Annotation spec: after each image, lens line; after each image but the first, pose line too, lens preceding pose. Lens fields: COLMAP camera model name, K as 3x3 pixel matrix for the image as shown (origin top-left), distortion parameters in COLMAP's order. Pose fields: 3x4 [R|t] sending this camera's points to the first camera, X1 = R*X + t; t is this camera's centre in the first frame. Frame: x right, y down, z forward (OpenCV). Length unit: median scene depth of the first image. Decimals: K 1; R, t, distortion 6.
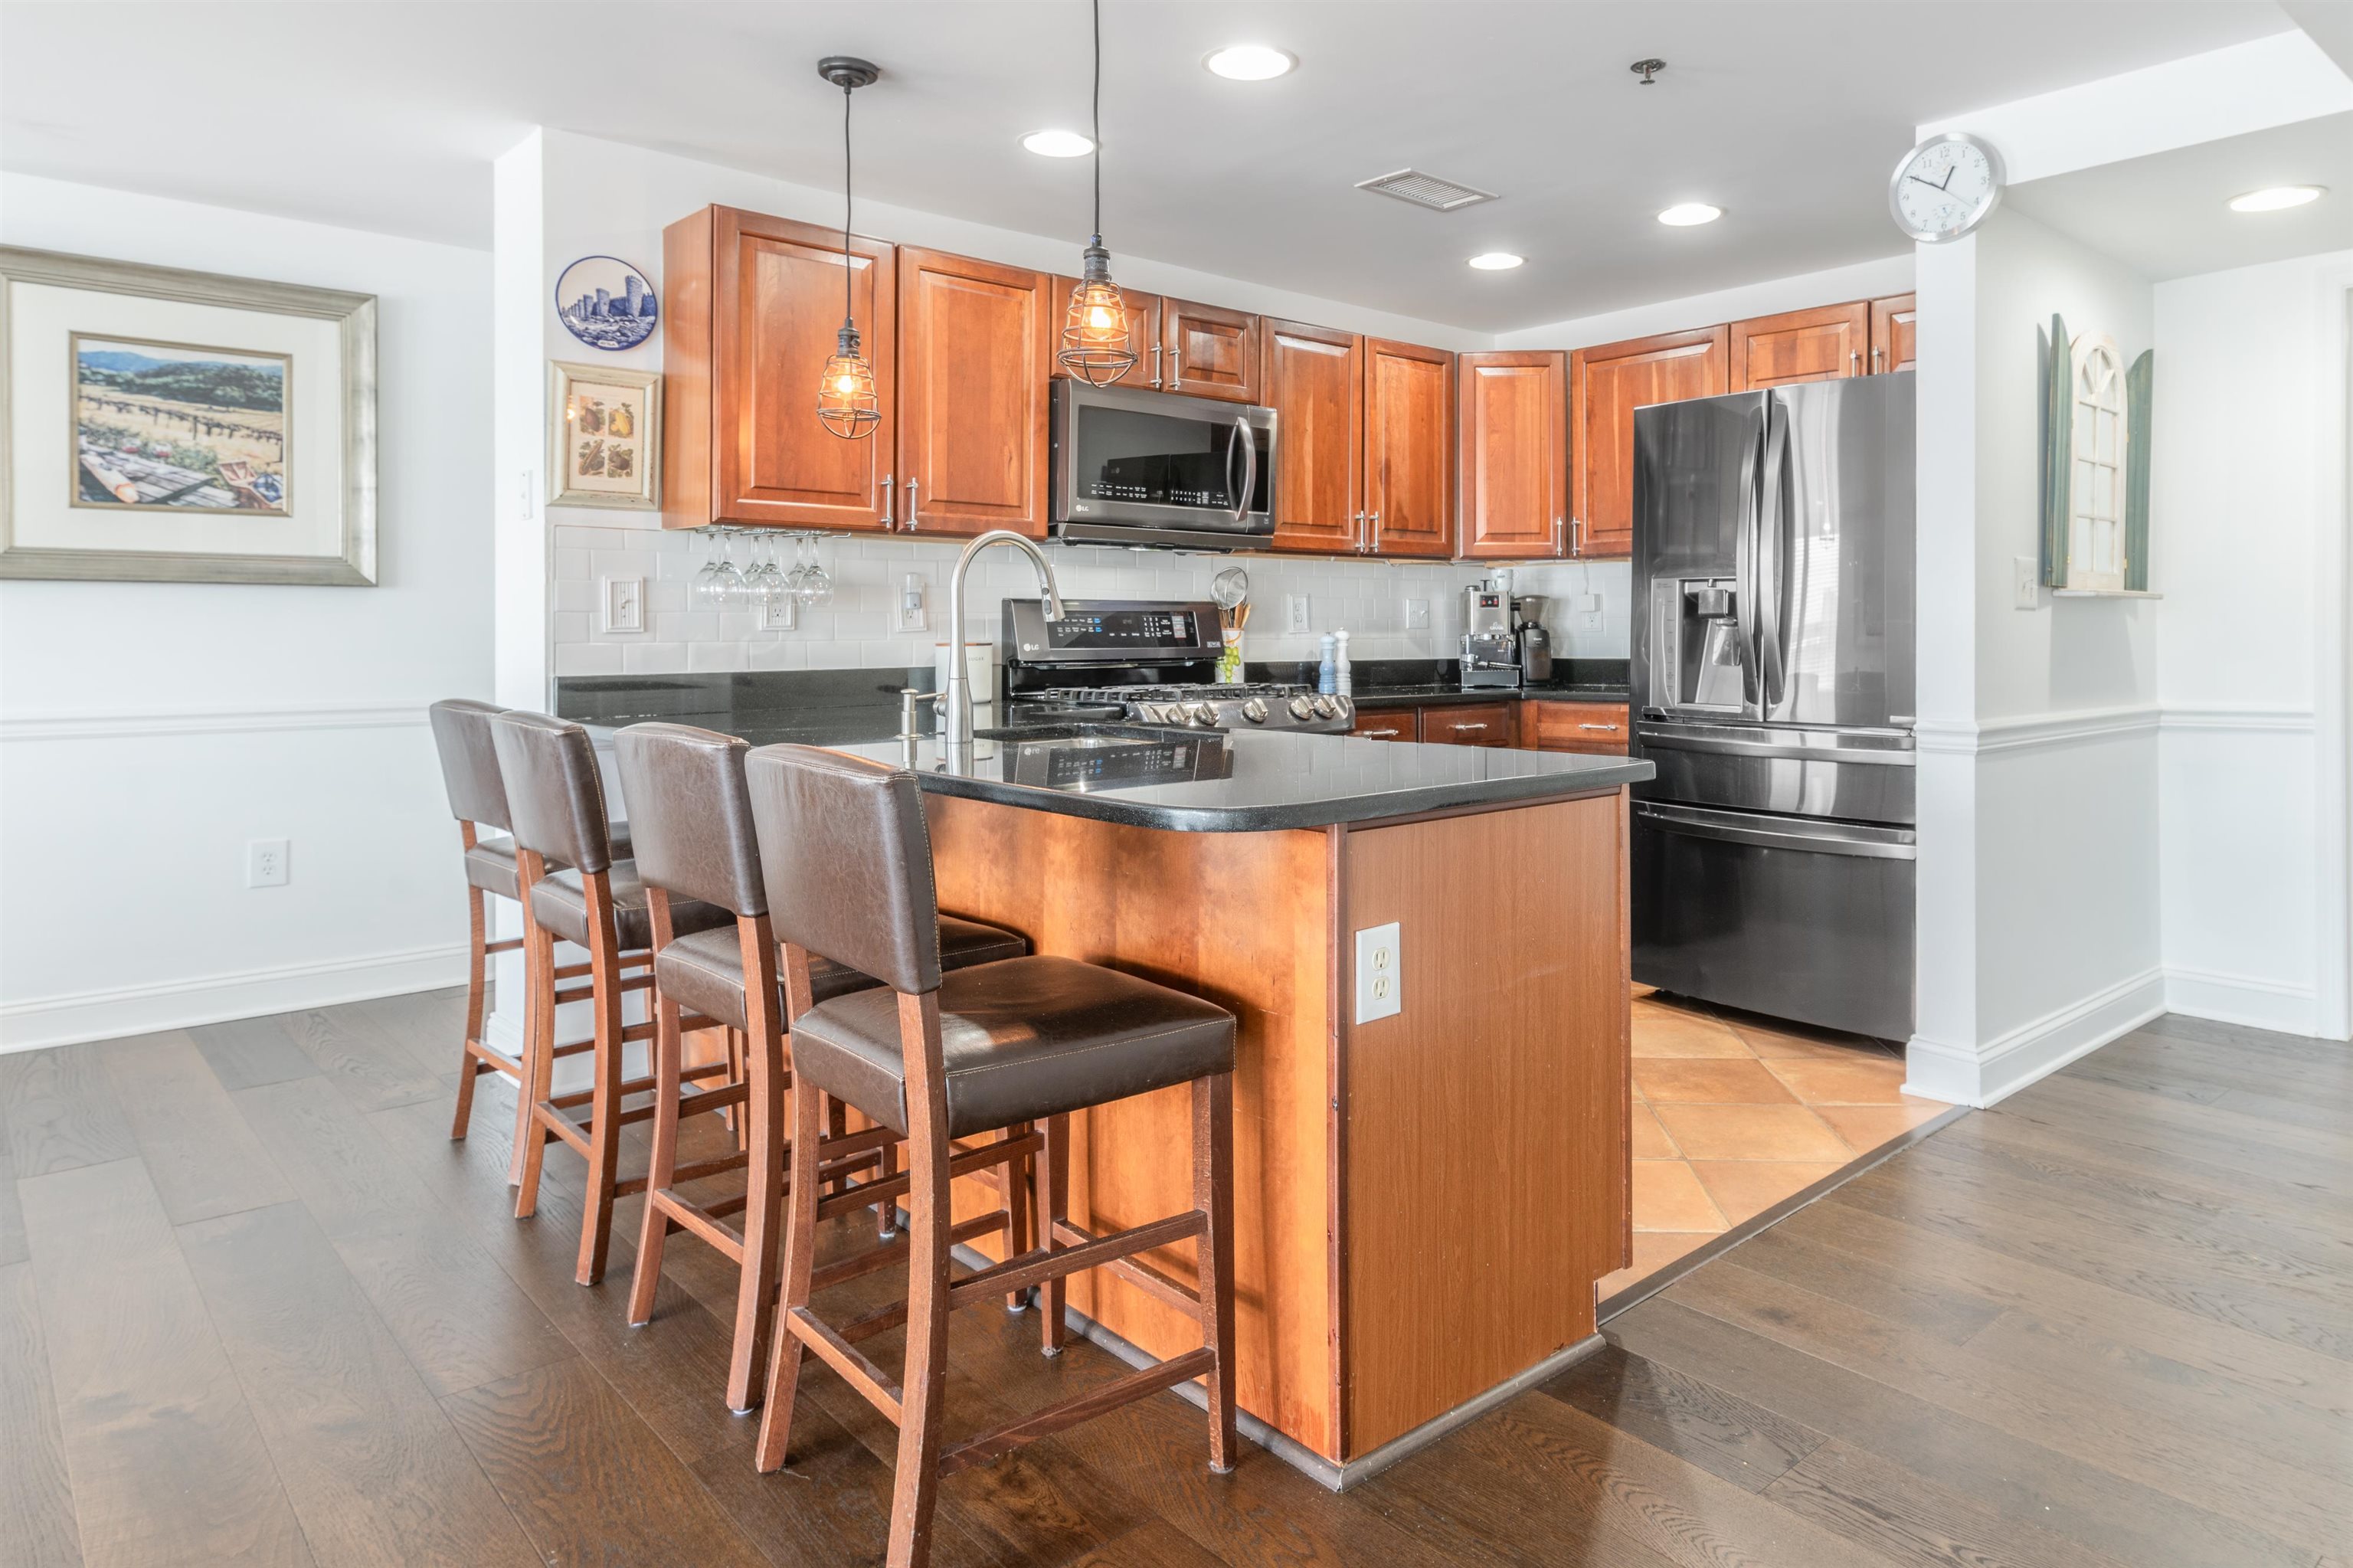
lens RADIAL K [[1400.8, 0, 1351.7], [0, 1400.8, 633.1], [0, 0, 1]] dist [0.018780, -0.000056]
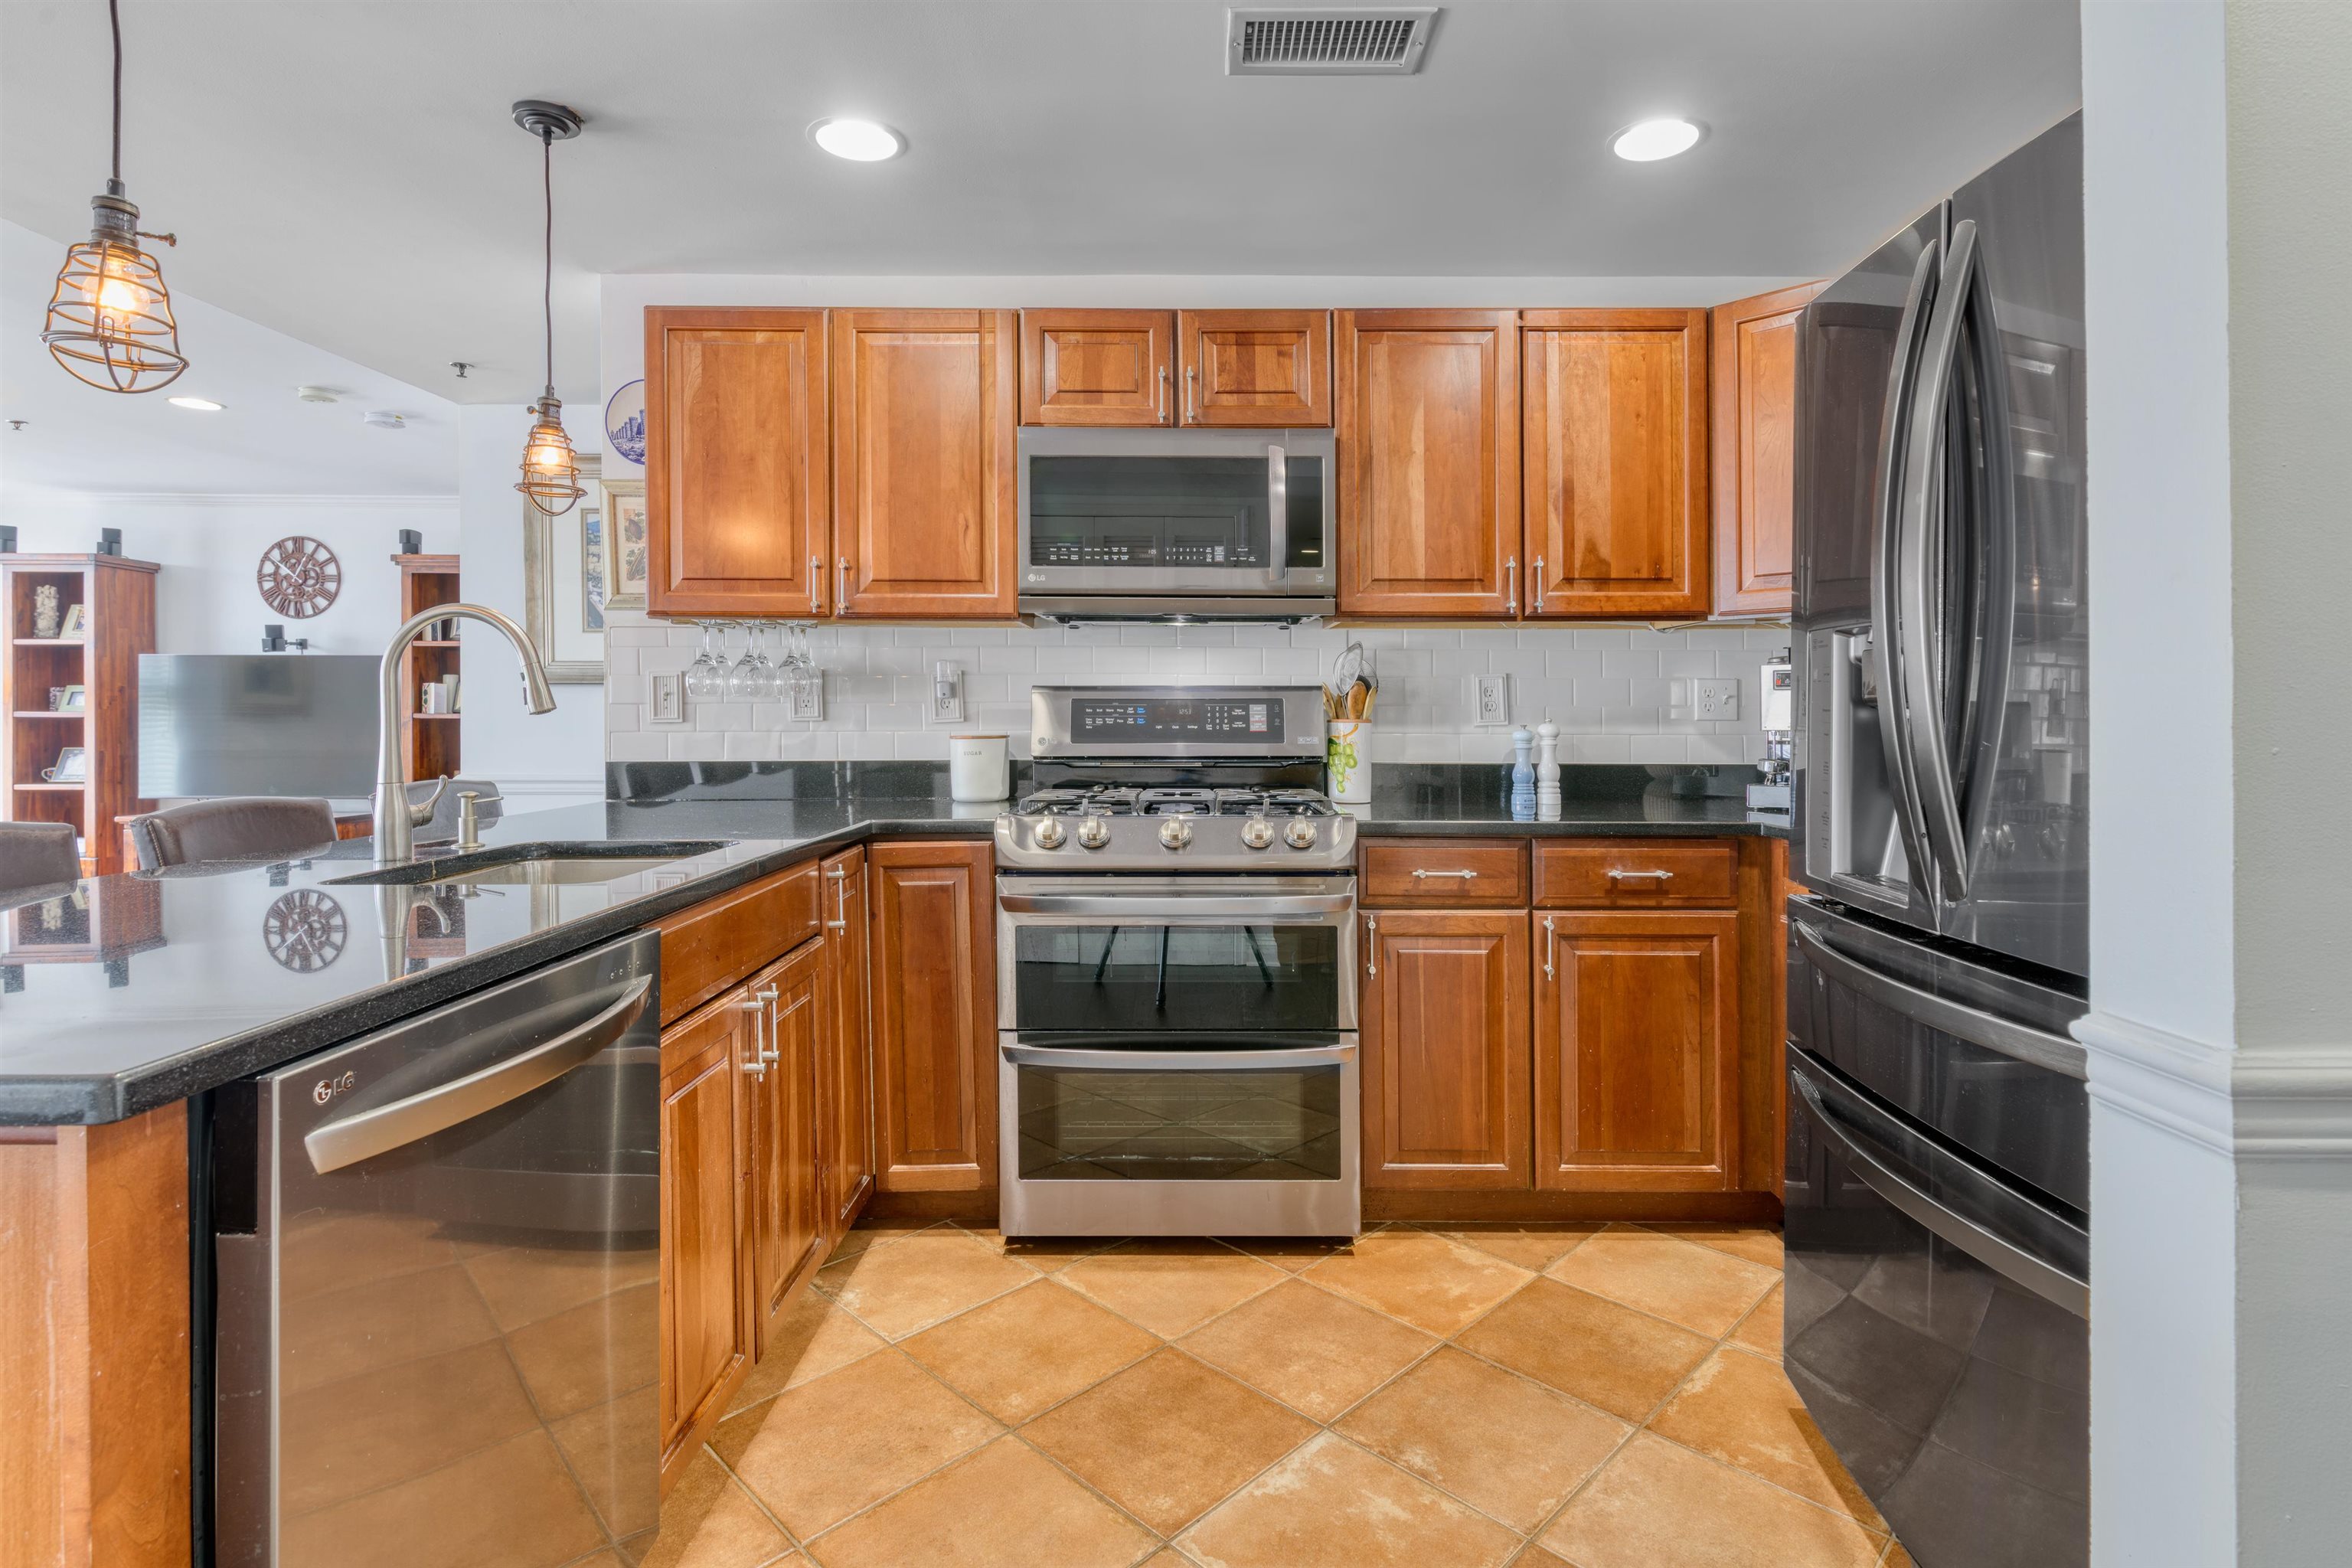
lens RADIAL K [[1170.3, 0, 1208.0], [0, 1170.3, 718.0], [0, 0, 1]] dist [-0.000062, 0.000169]
pose [[0.728608, 0.004634, -0.684916, 0.414391], [-0.003614, 0.999989, 0.002920, -0.008570], [0.684922, 0.000348, 0.728616, 0.634903]]
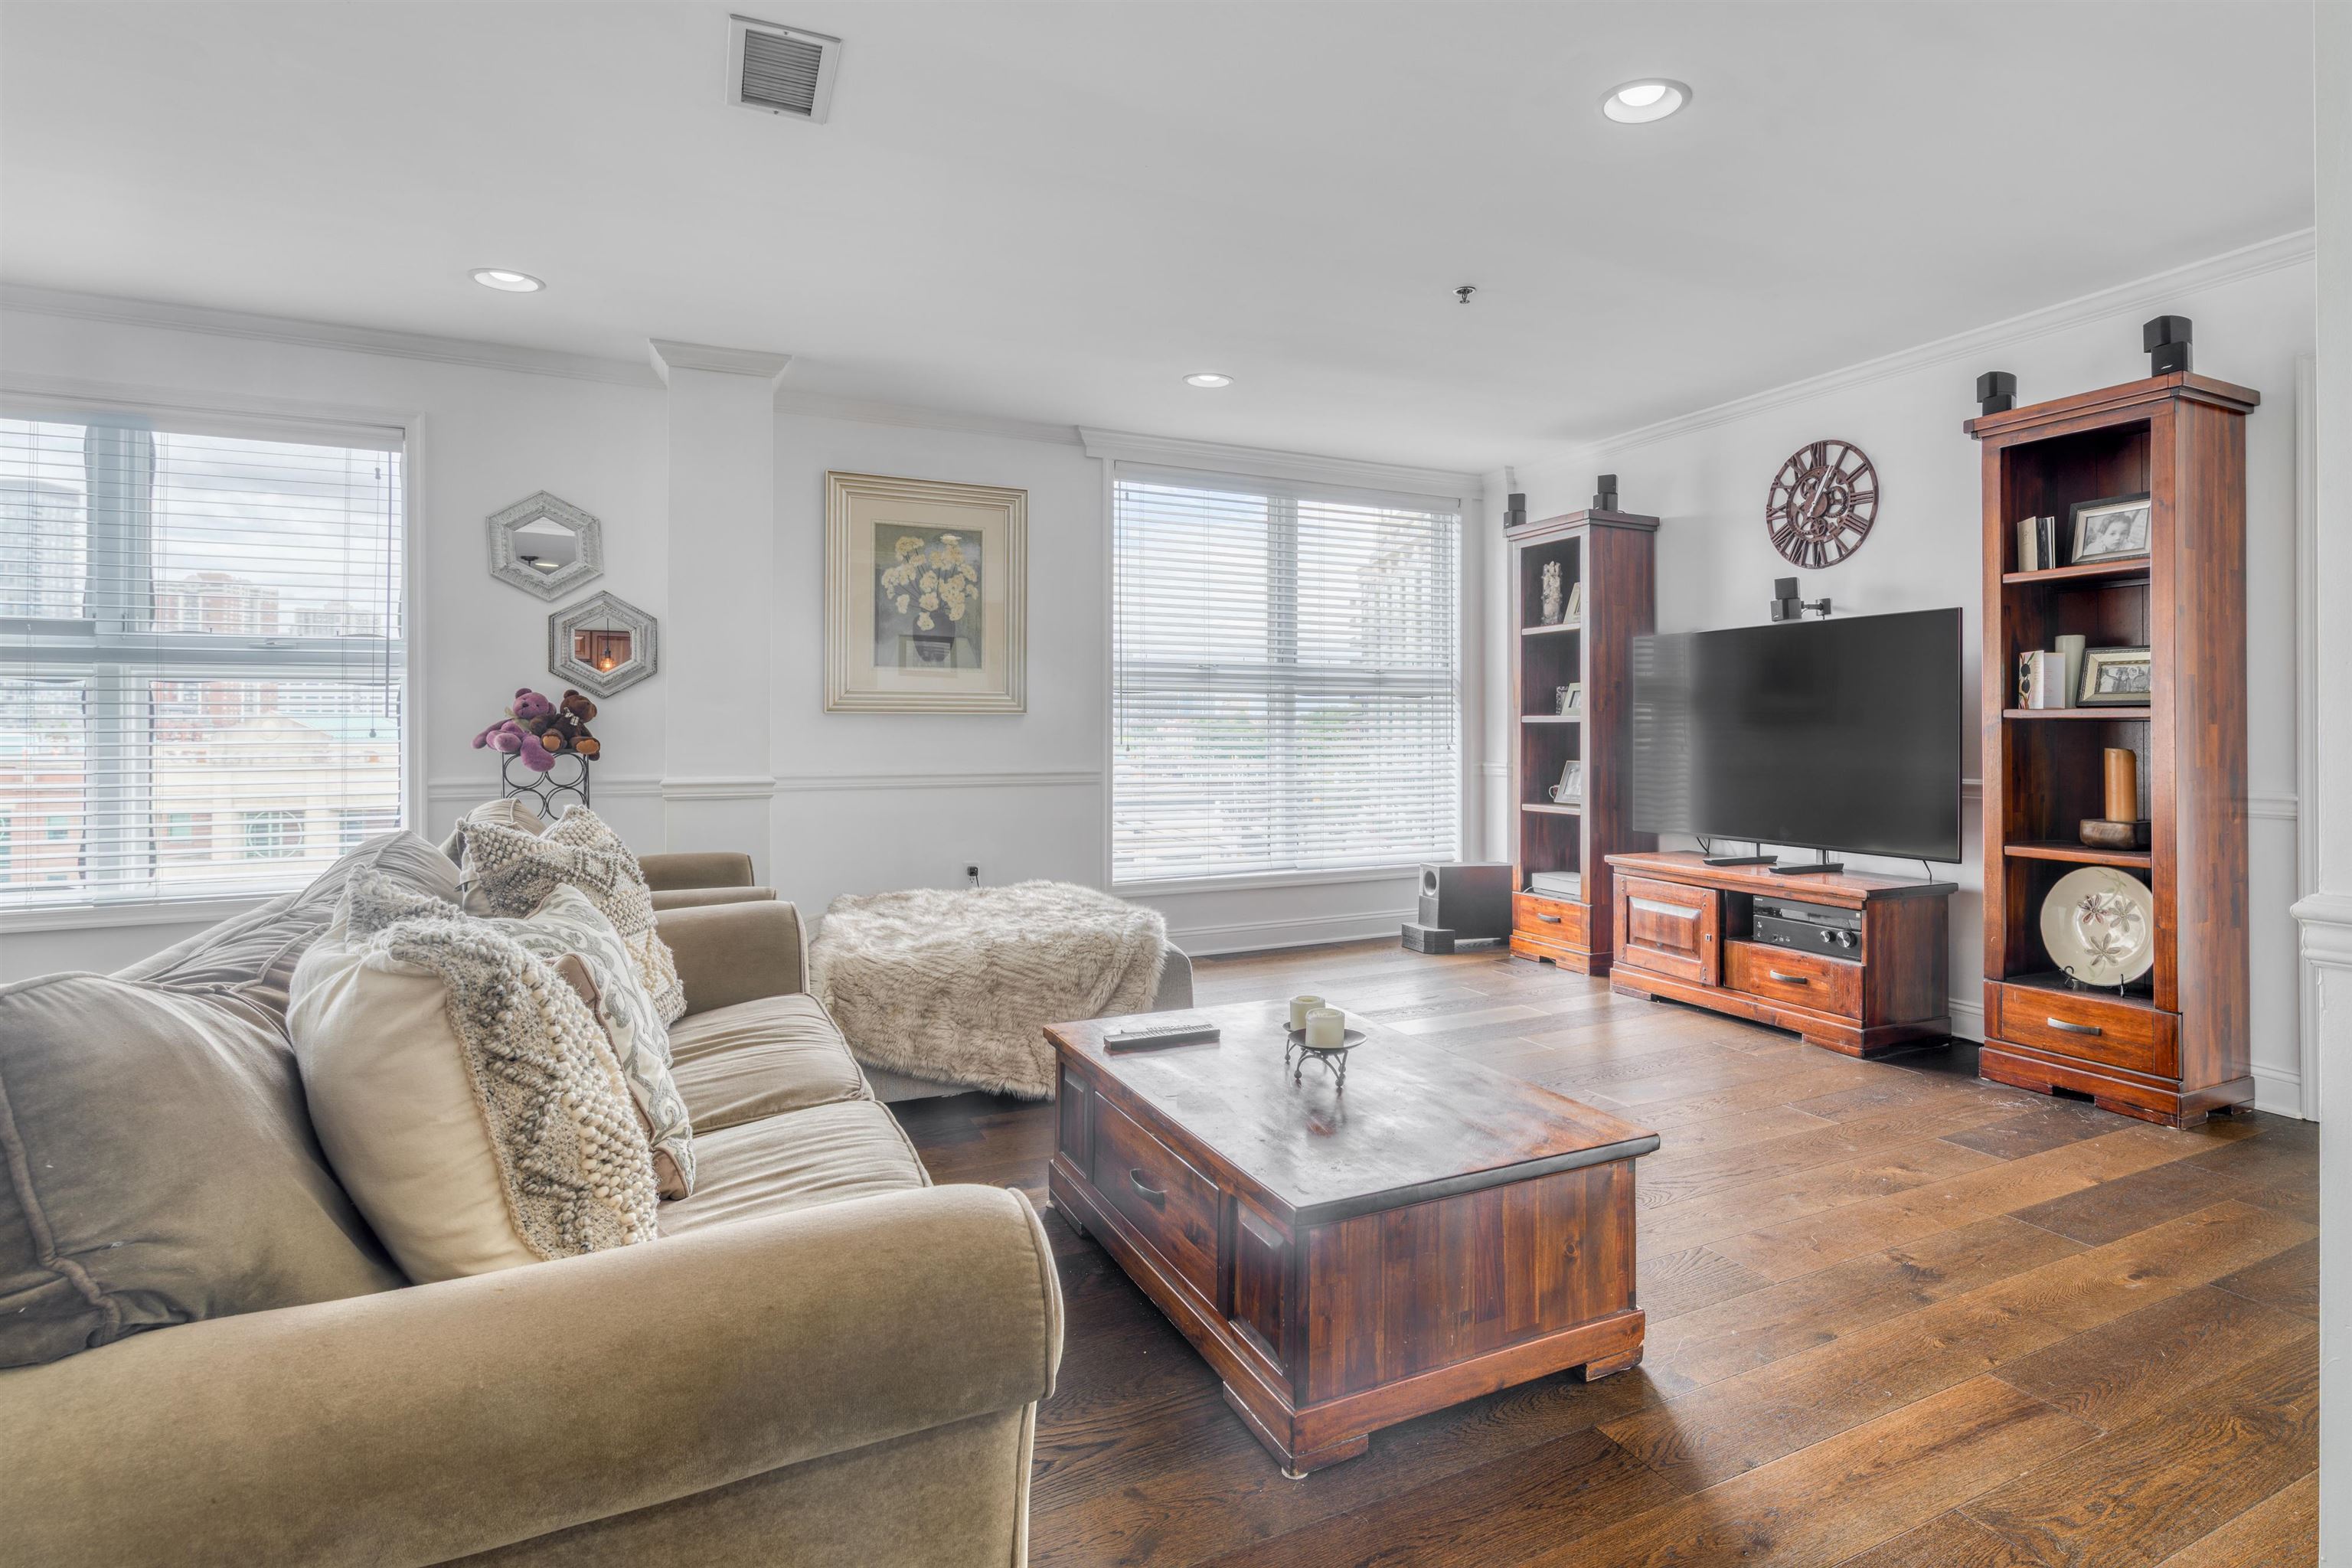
lens RADIAL K [[1170.3, 0, 1285.9], [0, 1170.3, 719.2], [0, 0, 1]] dist [-0.000062, 0.000169]
pose [[-0.270916, -0.008989, -0.962561, -0.631827], [-0.001149, 0.999959, -0.009015, 0.011288], [0.962602, -0.001336, -0.270915, 0.802001]]
